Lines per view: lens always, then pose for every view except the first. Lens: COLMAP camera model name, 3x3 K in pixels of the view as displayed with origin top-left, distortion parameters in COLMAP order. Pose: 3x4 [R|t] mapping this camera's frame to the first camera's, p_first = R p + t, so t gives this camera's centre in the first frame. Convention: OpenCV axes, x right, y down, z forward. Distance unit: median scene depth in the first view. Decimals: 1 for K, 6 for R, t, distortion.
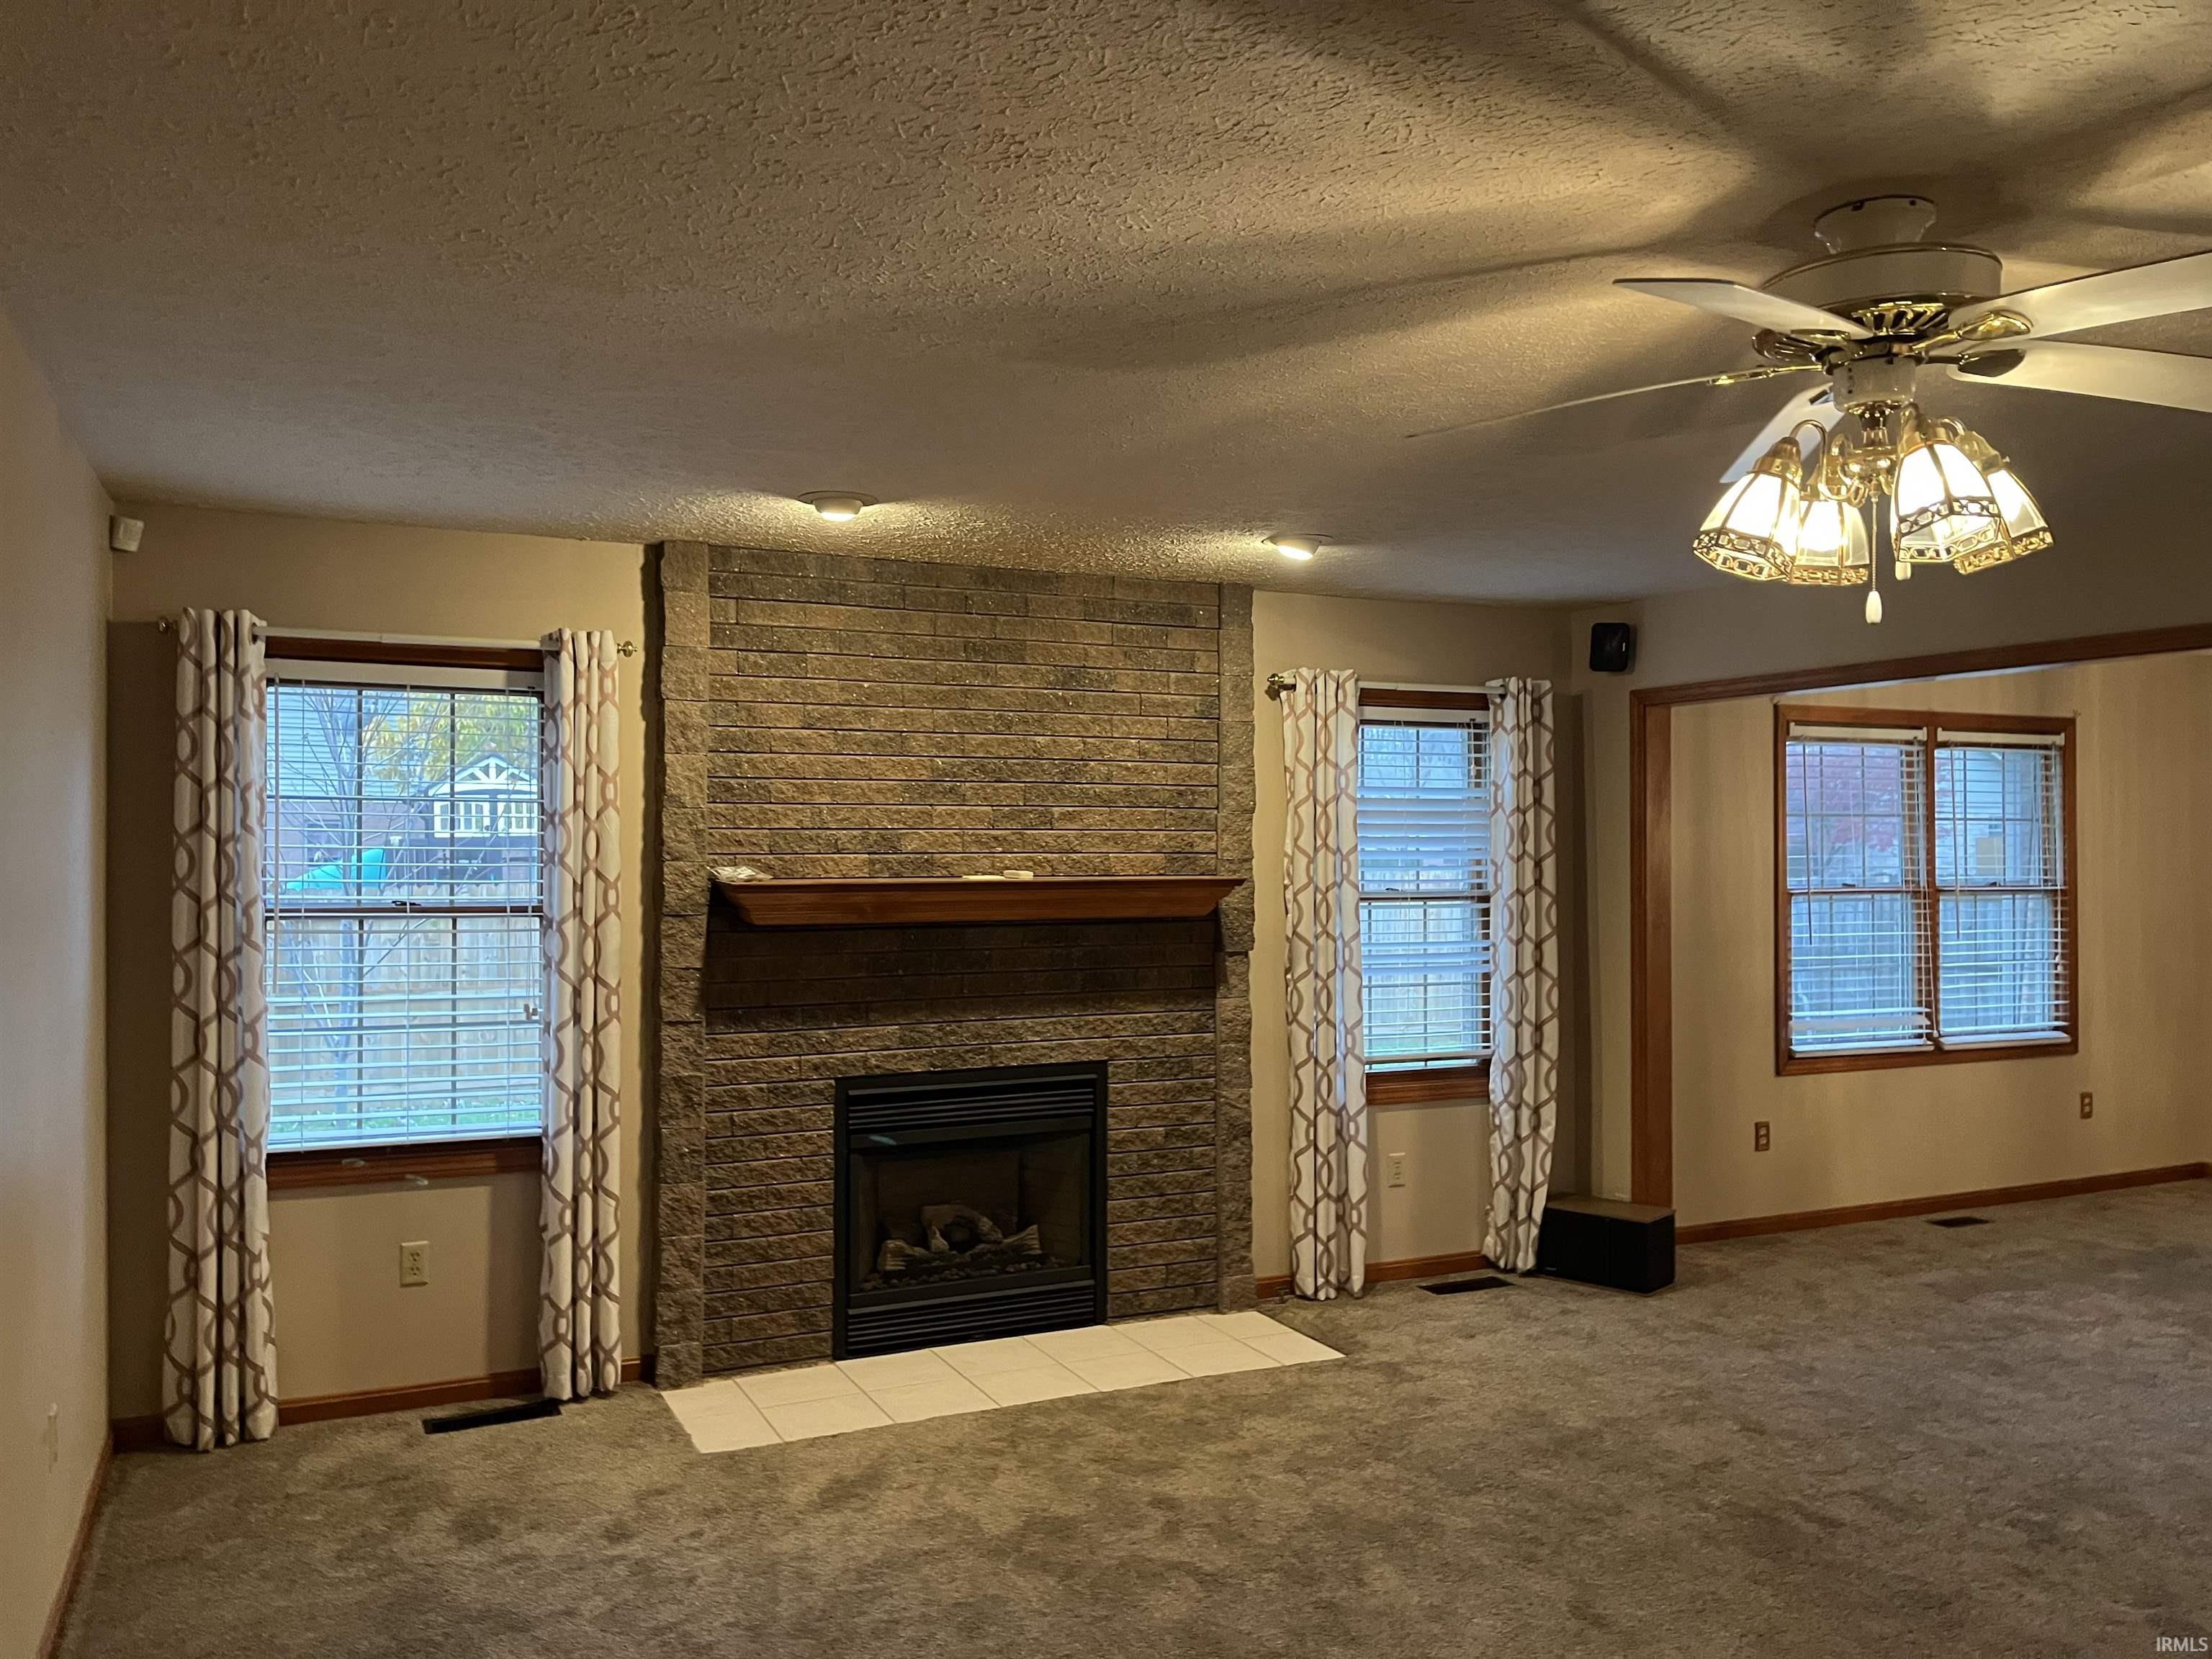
lens RADIAL K [[1693.7, 0, 1106.0], [0, 1693.7, 829.5], [0, 0, 1]] dist [0.067959, -0.105356]
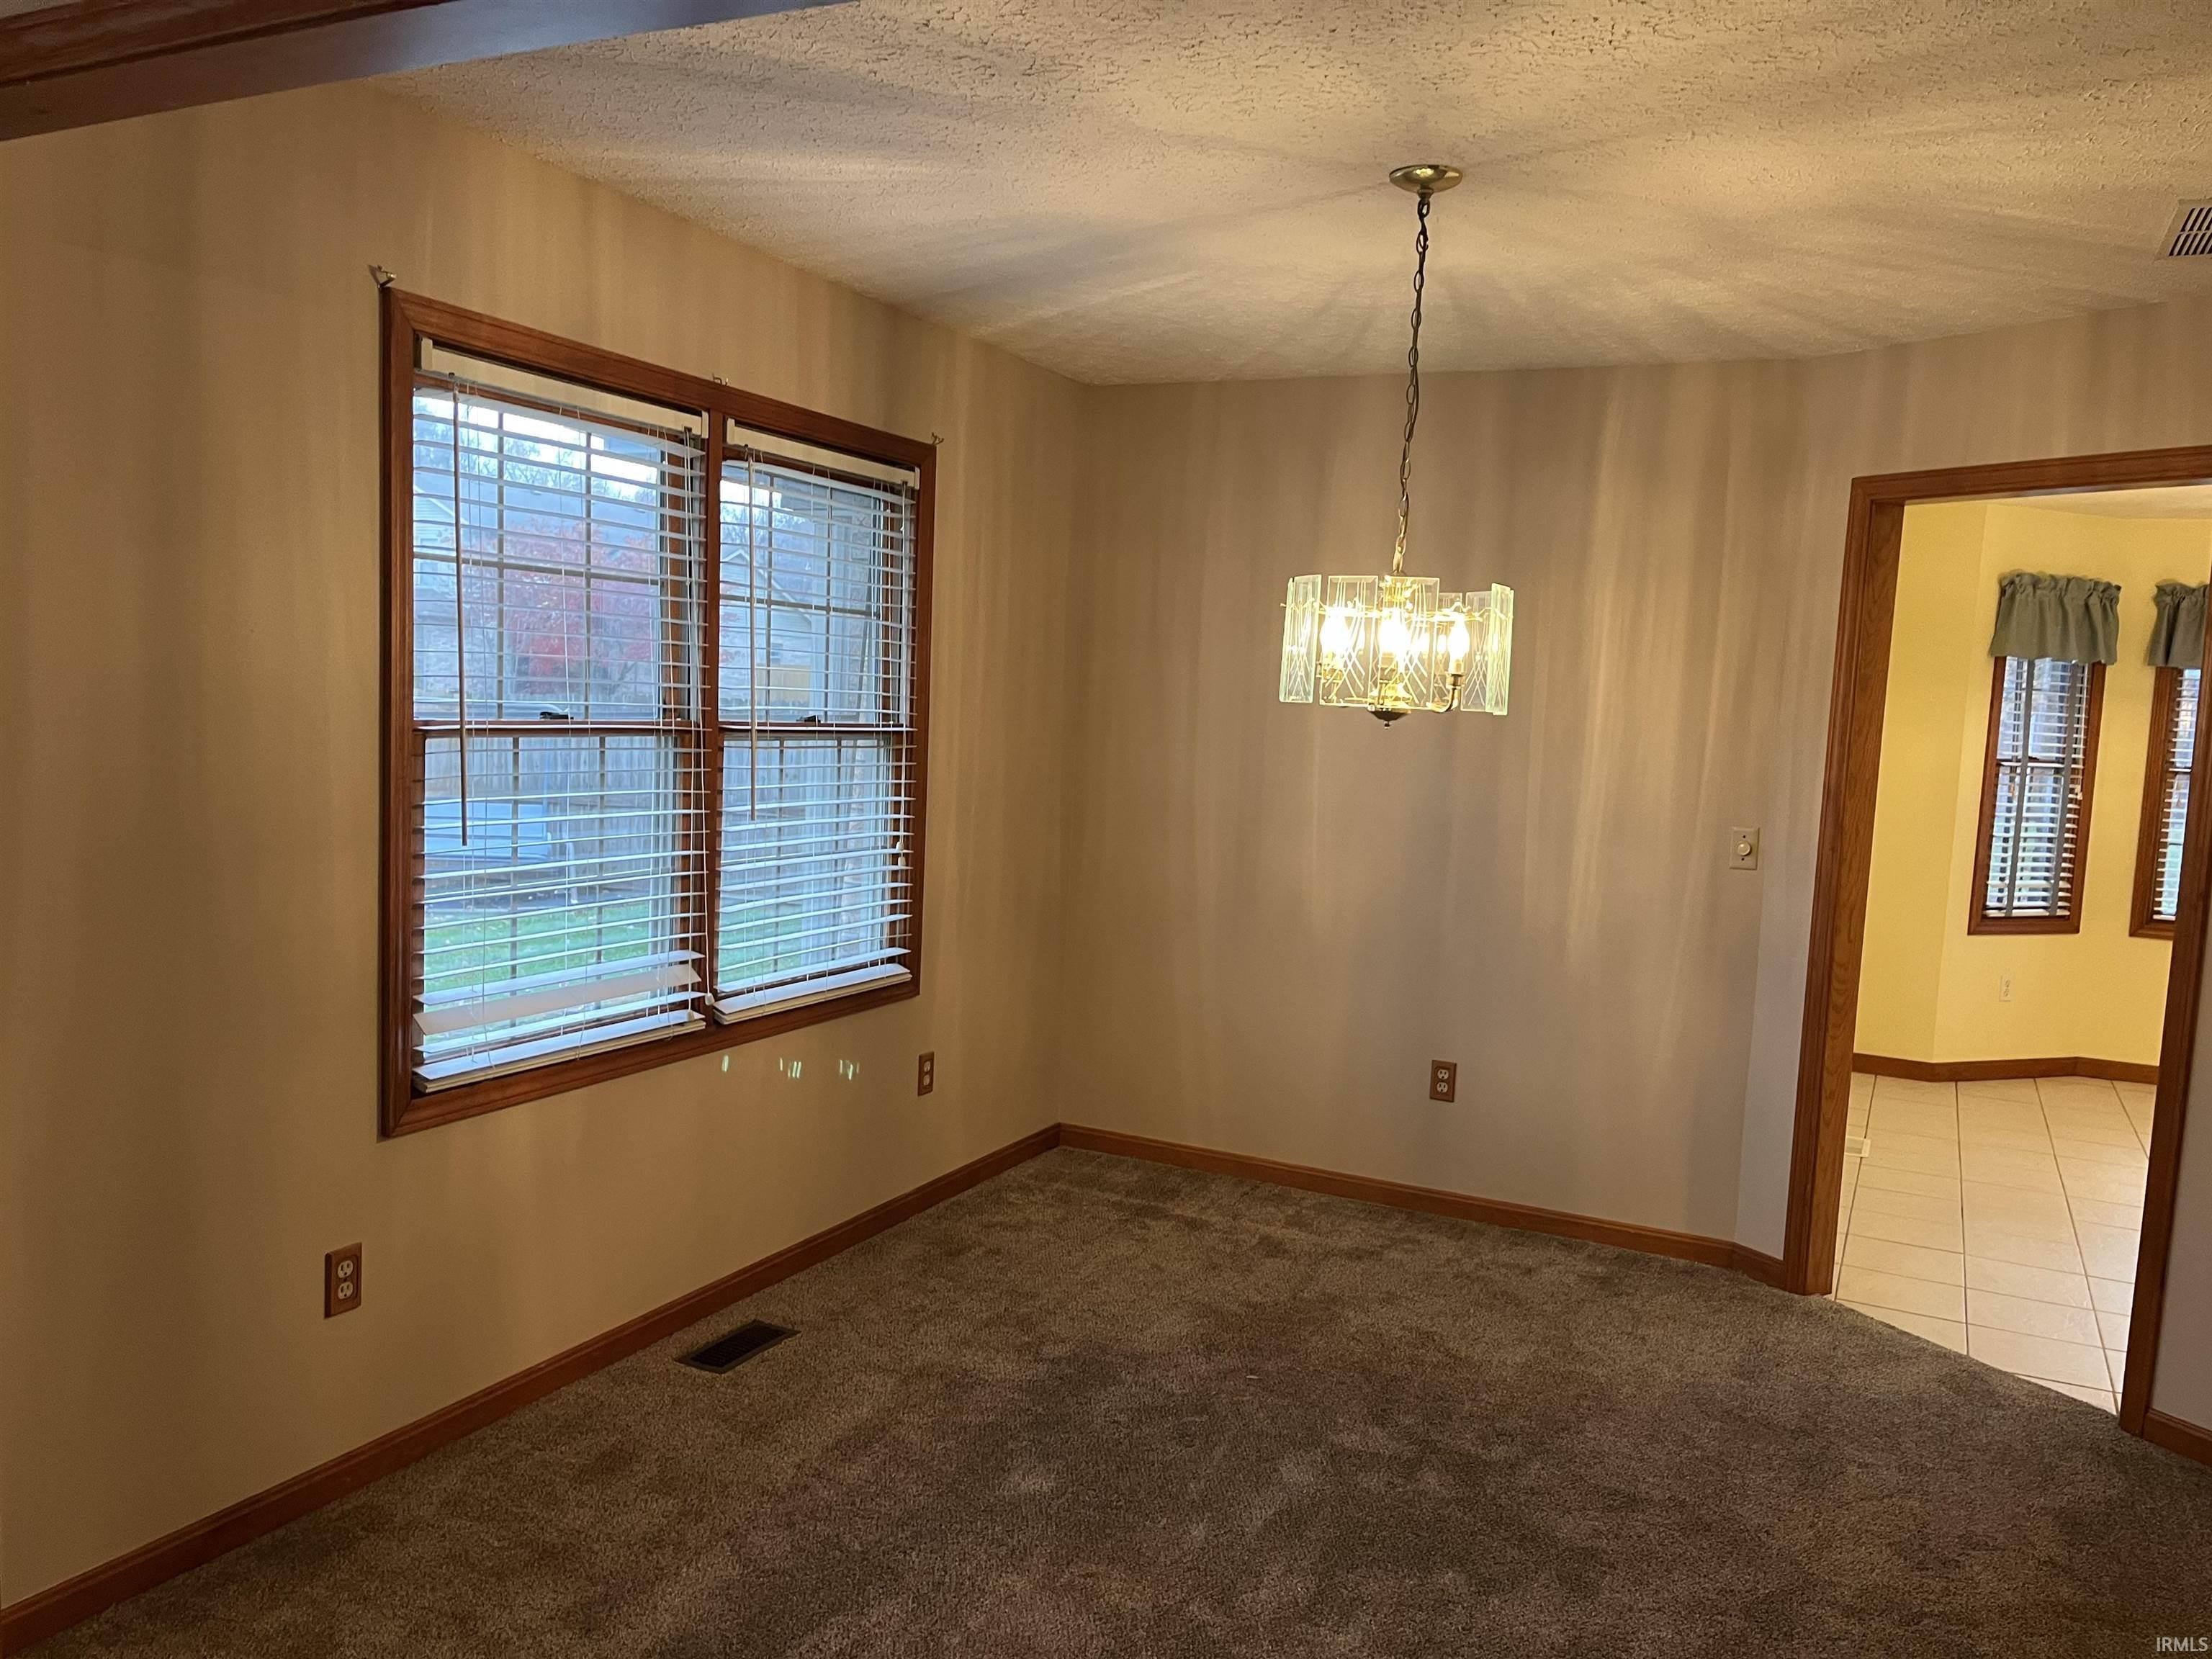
lens RADIAL K [[1693.7, 0, 1106.0], [0, 1693.7, 829.5], [0, 0, 1]] dist [0.067959, -0.105356]
pose [[0.773967, -0.018373, 0.632960, 0.326204], [-0.047442, 0.995087, 0.086894, 0.019862], [-0.631446, -0.097282, 0.769293, 0.688518]]
